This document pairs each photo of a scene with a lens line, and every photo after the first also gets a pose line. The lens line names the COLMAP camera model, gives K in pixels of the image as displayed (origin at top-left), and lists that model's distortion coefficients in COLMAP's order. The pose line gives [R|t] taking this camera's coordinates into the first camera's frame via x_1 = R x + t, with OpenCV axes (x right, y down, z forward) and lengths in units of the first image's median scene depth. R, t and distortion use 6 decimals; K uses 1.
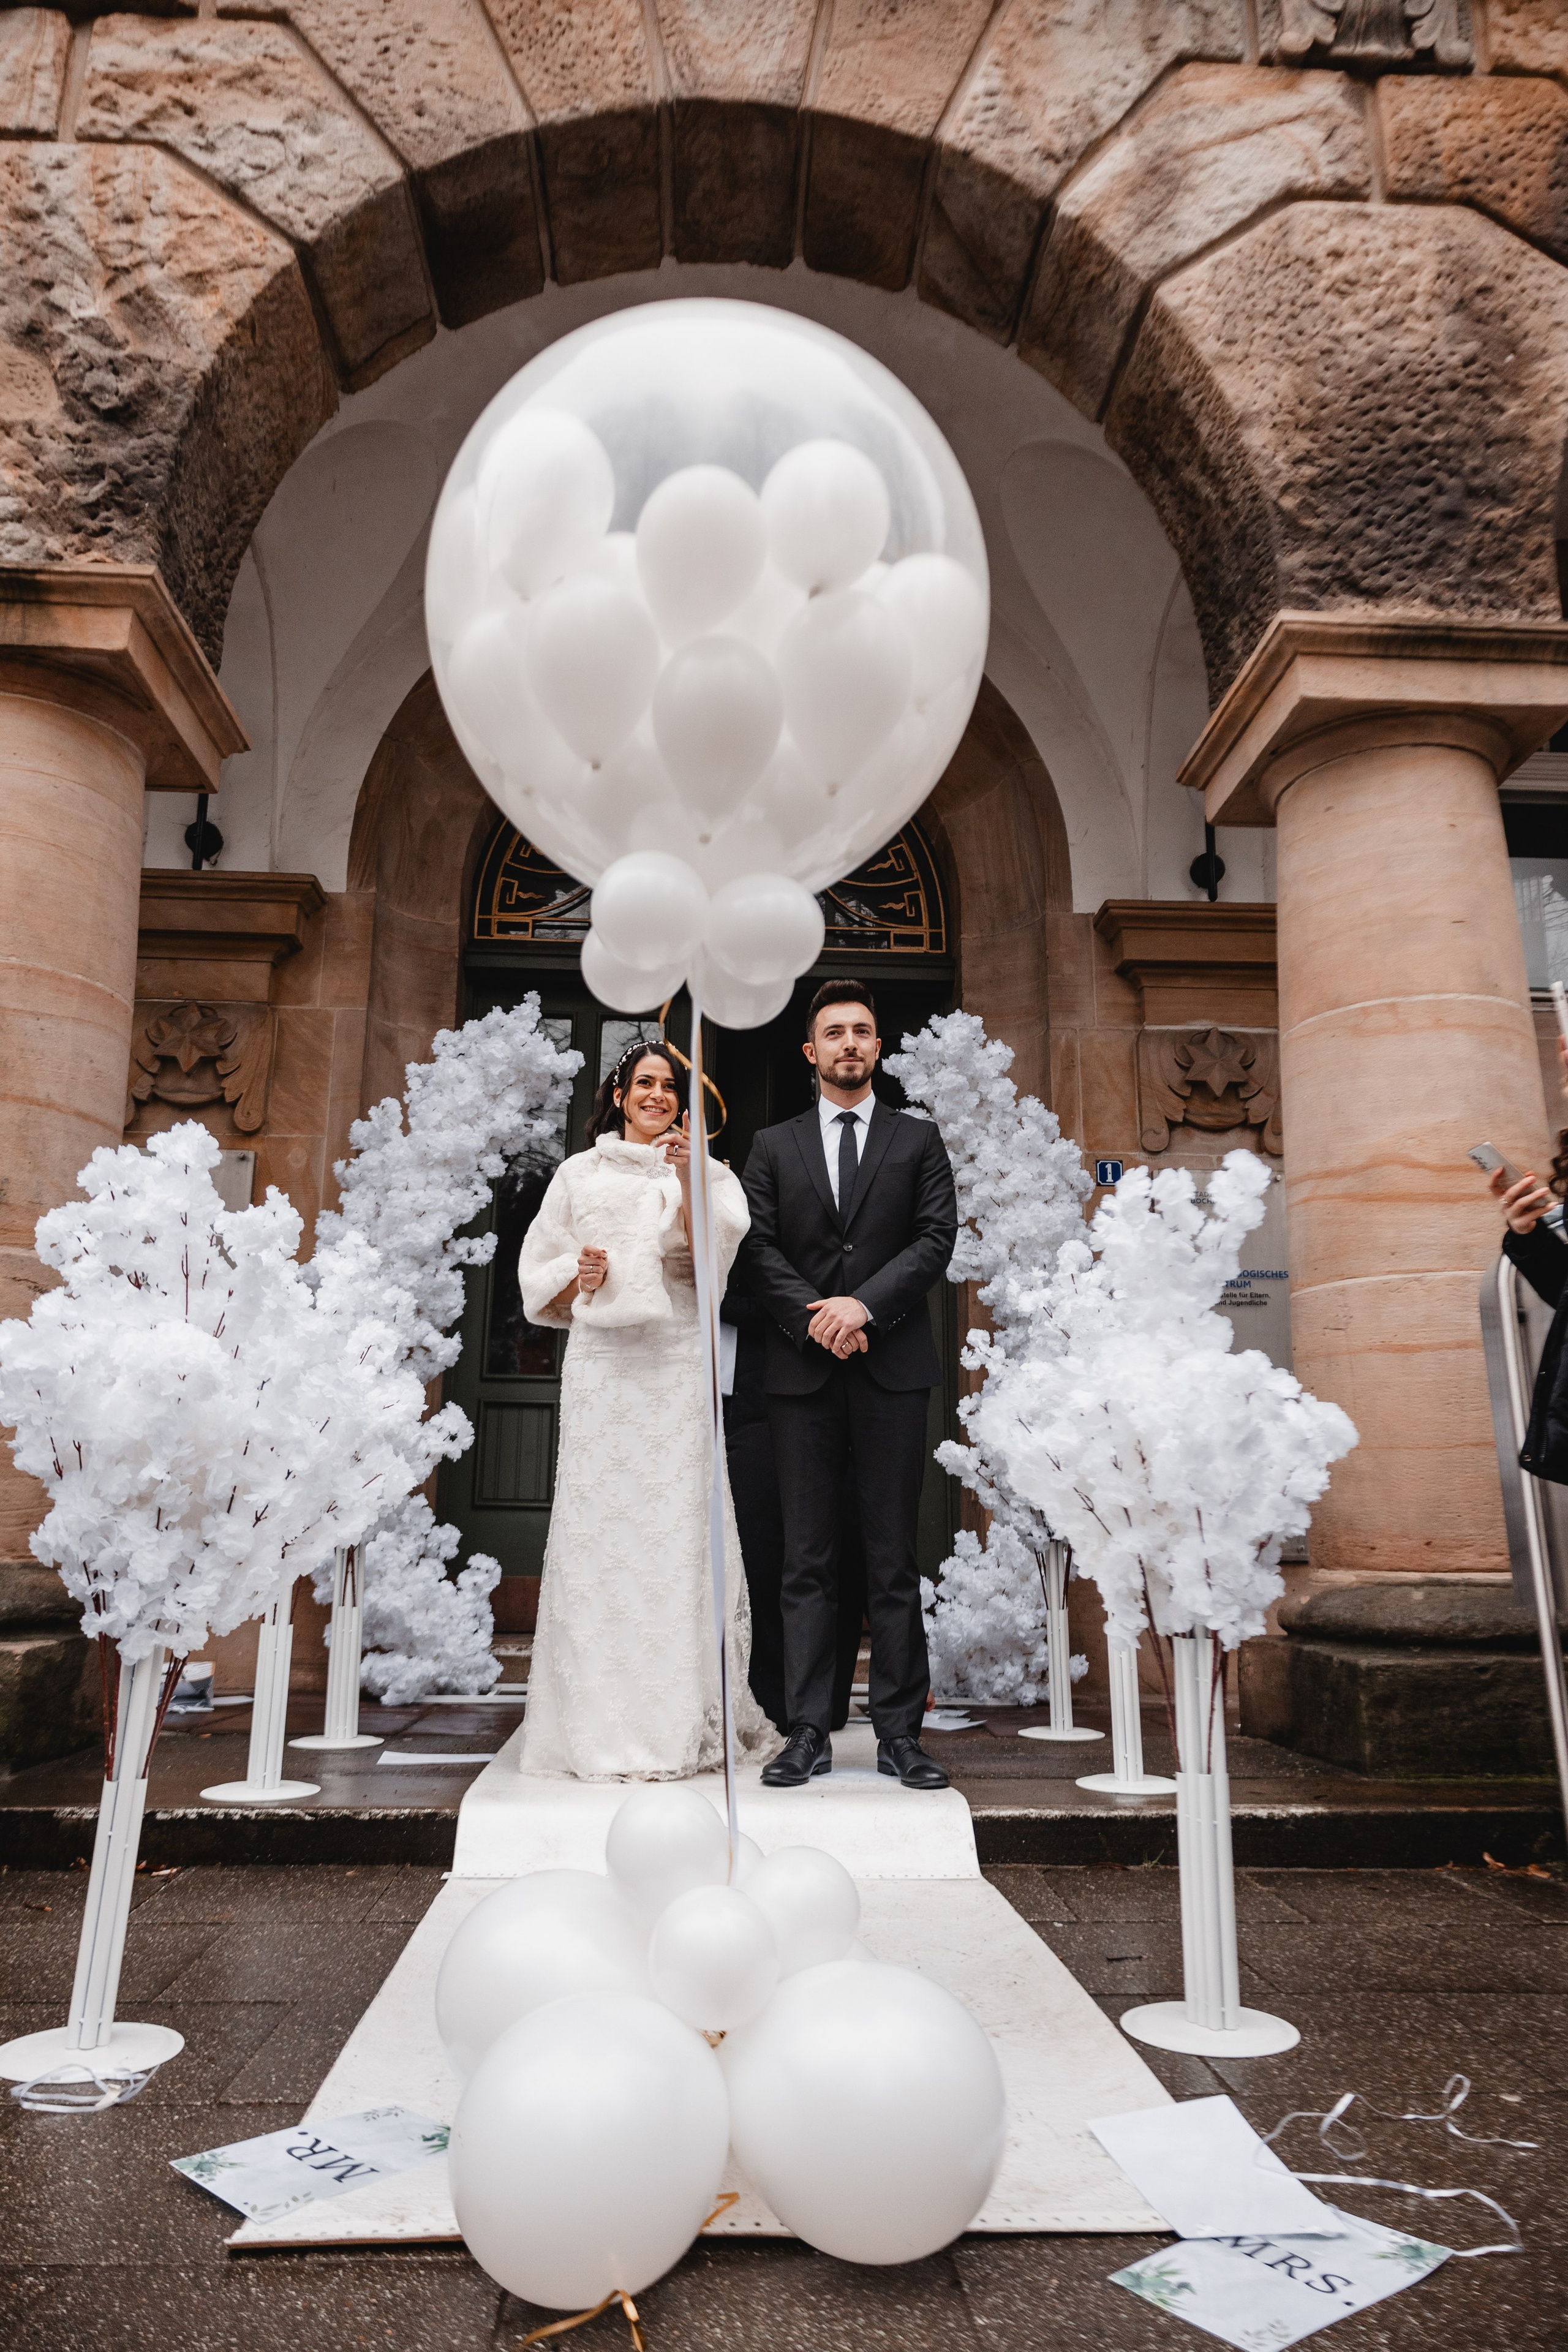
lens RADIAL K [[1571.0, 0, 774.6], [0, 1571.0, 1180.2], [0, 0, 1]] dist [0.004240, 0.001384]
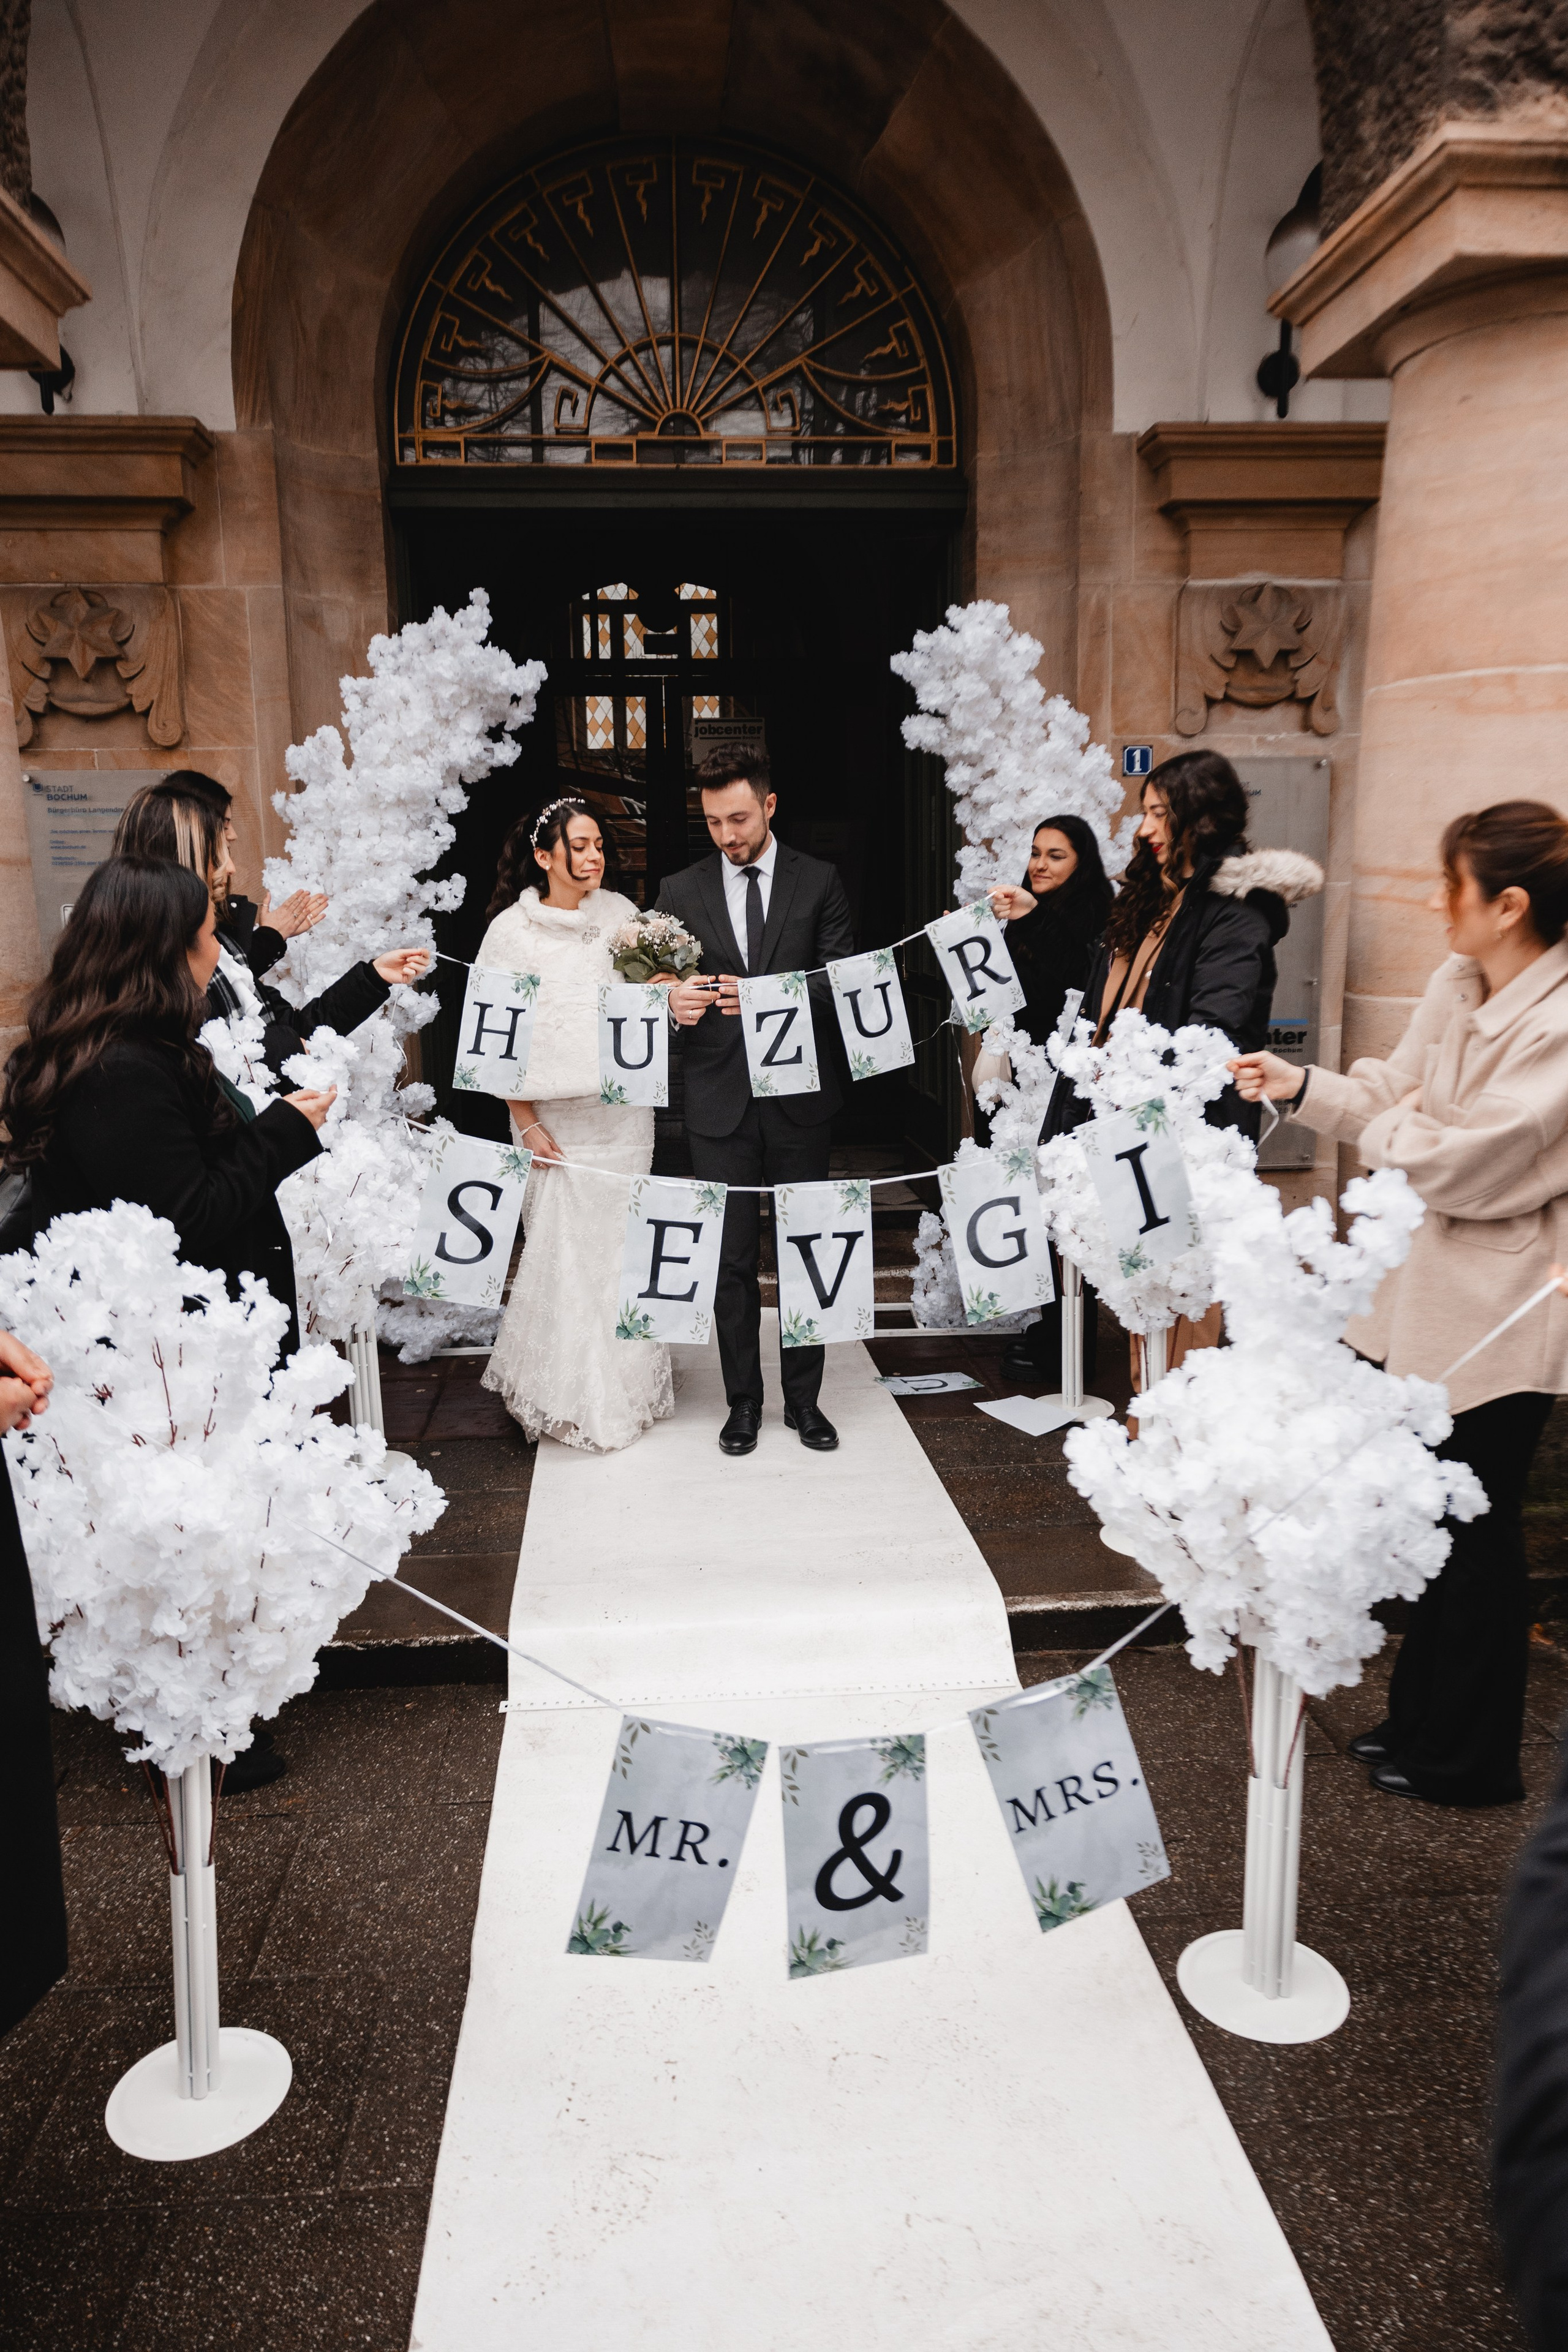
lens RADIAL K [[1555.4, 0, 776.8], [0, 1555.4, 1170.3], [0, 0, 1]] dist [0.003188, 0.000715]
pose [[0.999286, -0.031223, 0.021269, -0.025786], [0.020594, 0.922186, 0.386197, -0.177797], [-0.031672, -0.385483, 0.922171, 0.121129]]
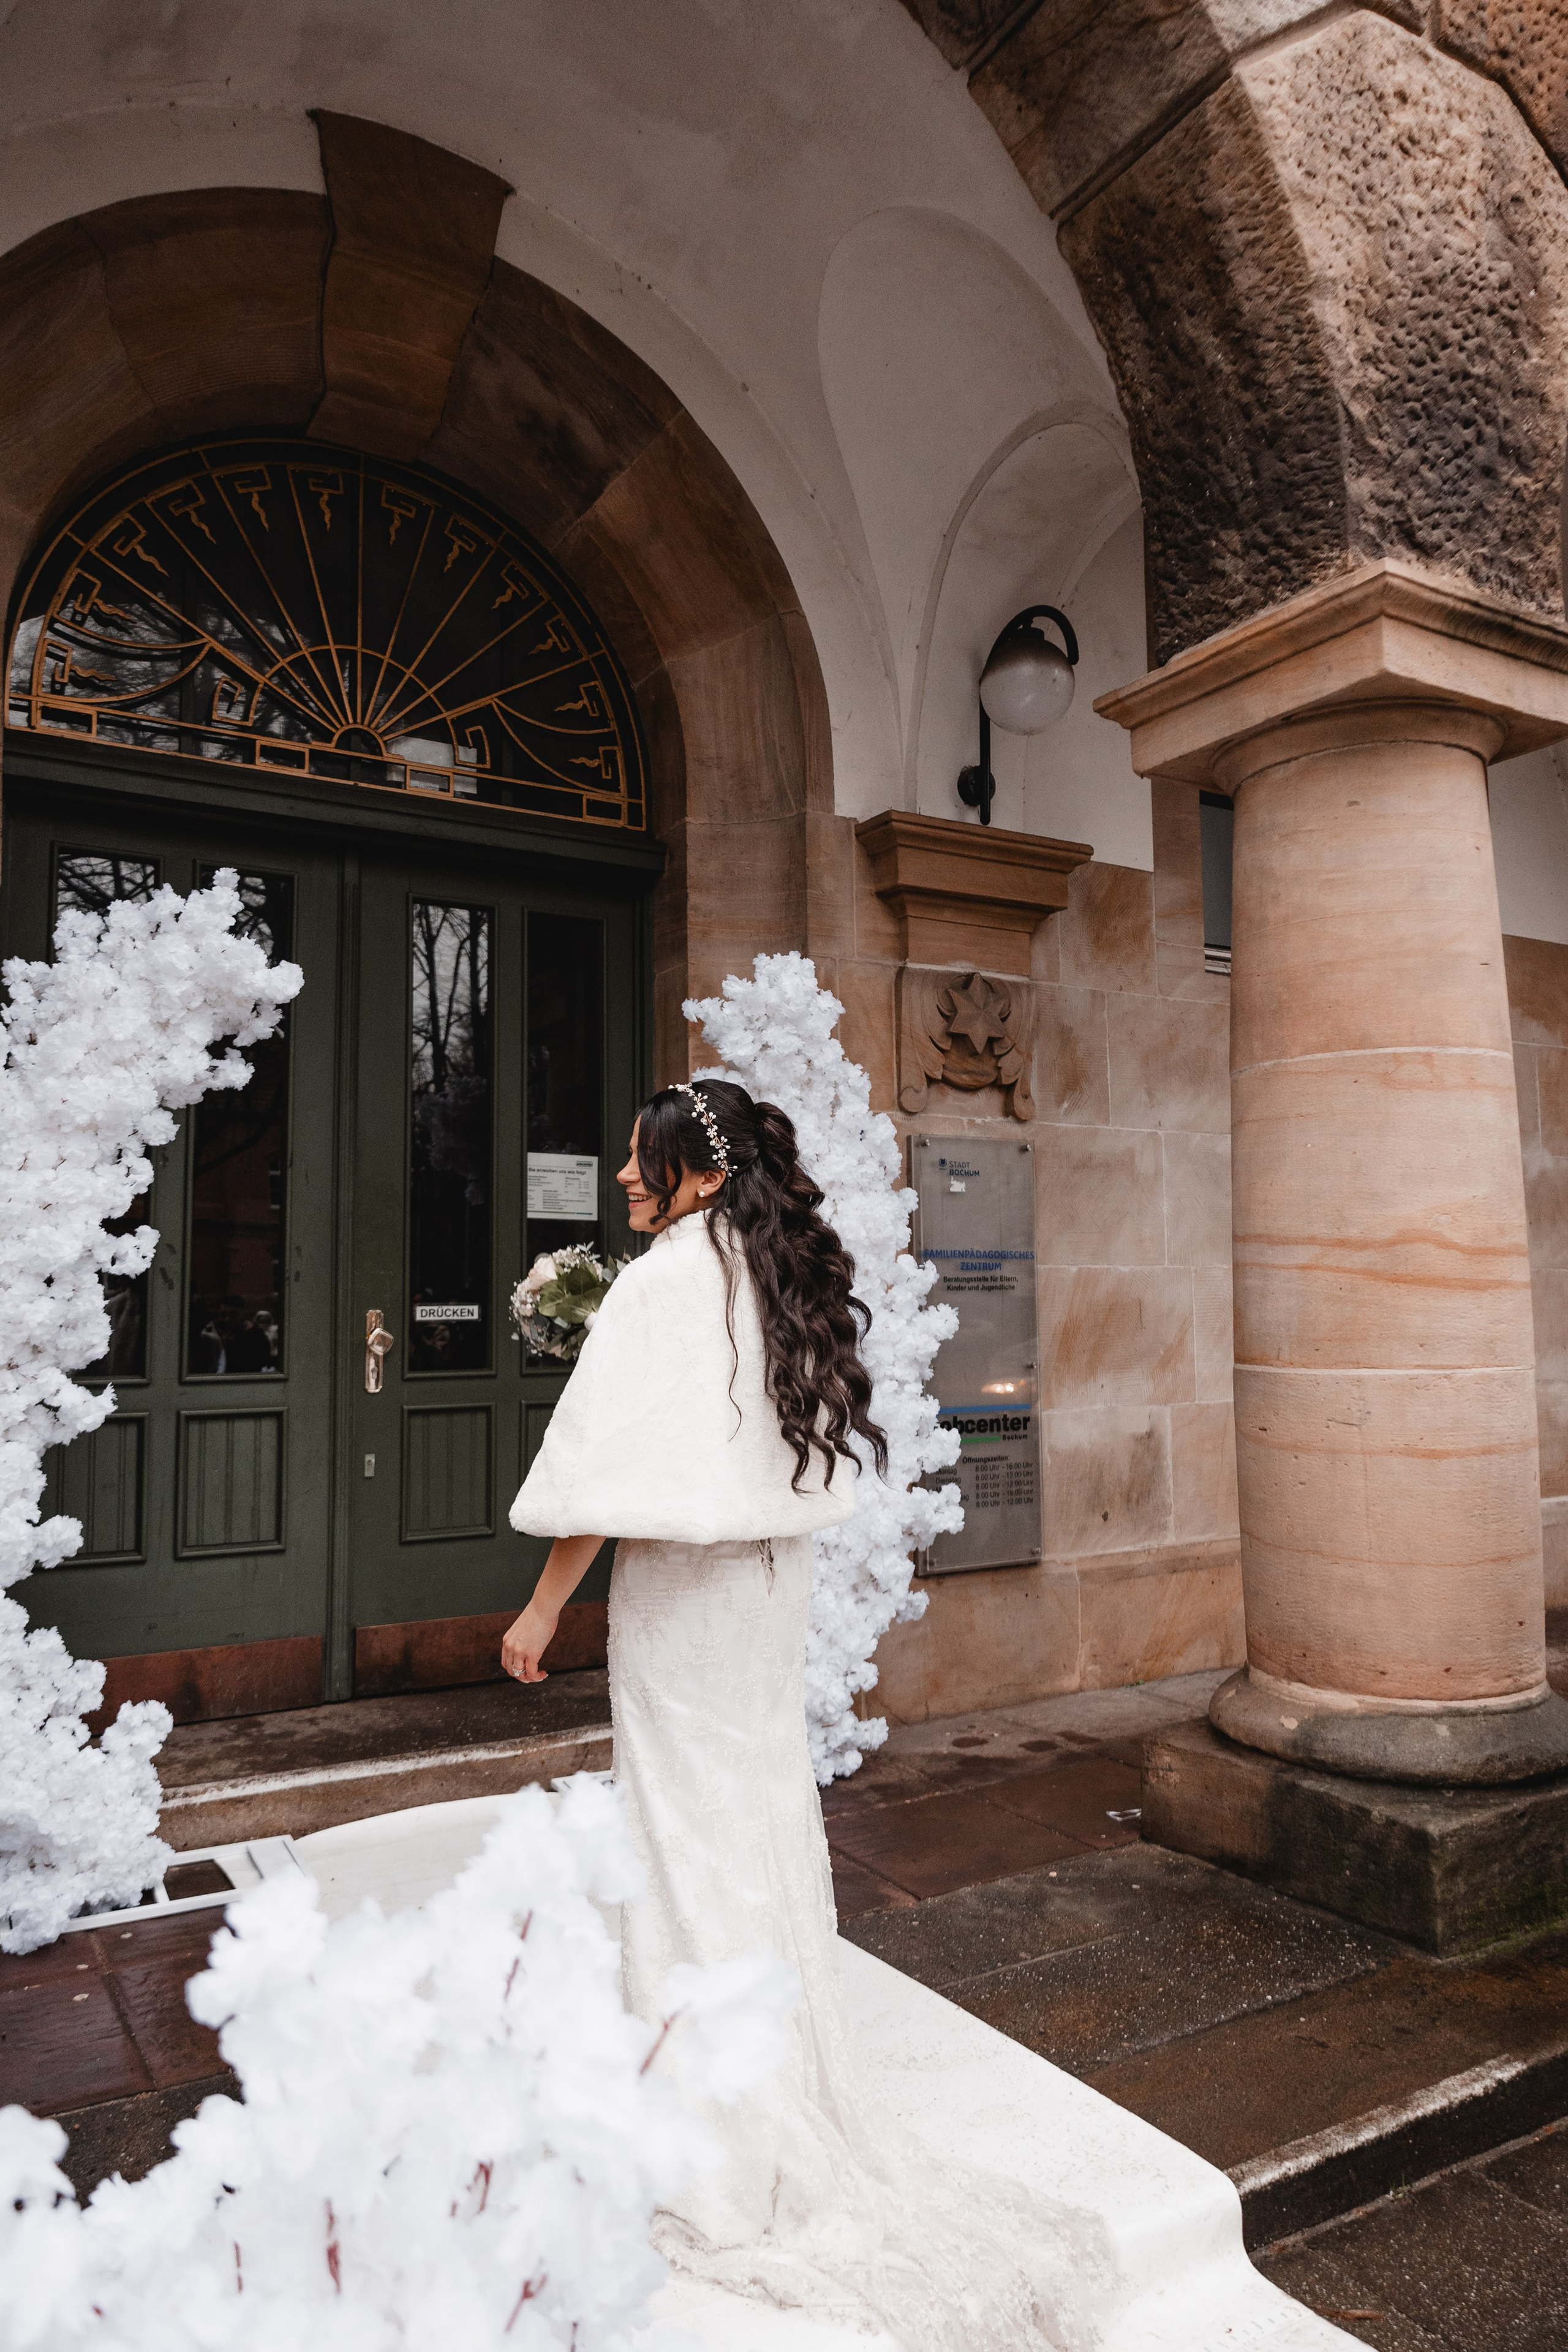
lens RADIAL K [[1561.8, 0, 761.9], [0, 1561.8, 1182.4], [0, 0, 1]] dist [0.000414, 0.002954]
pose [[0.888315, 0.016891, 0.458924, -0.297568], [-0.085212, 0.988032, 0.128575, -0.109249], [-0.451260, -0.153321, 0.879123, 0.351697]]
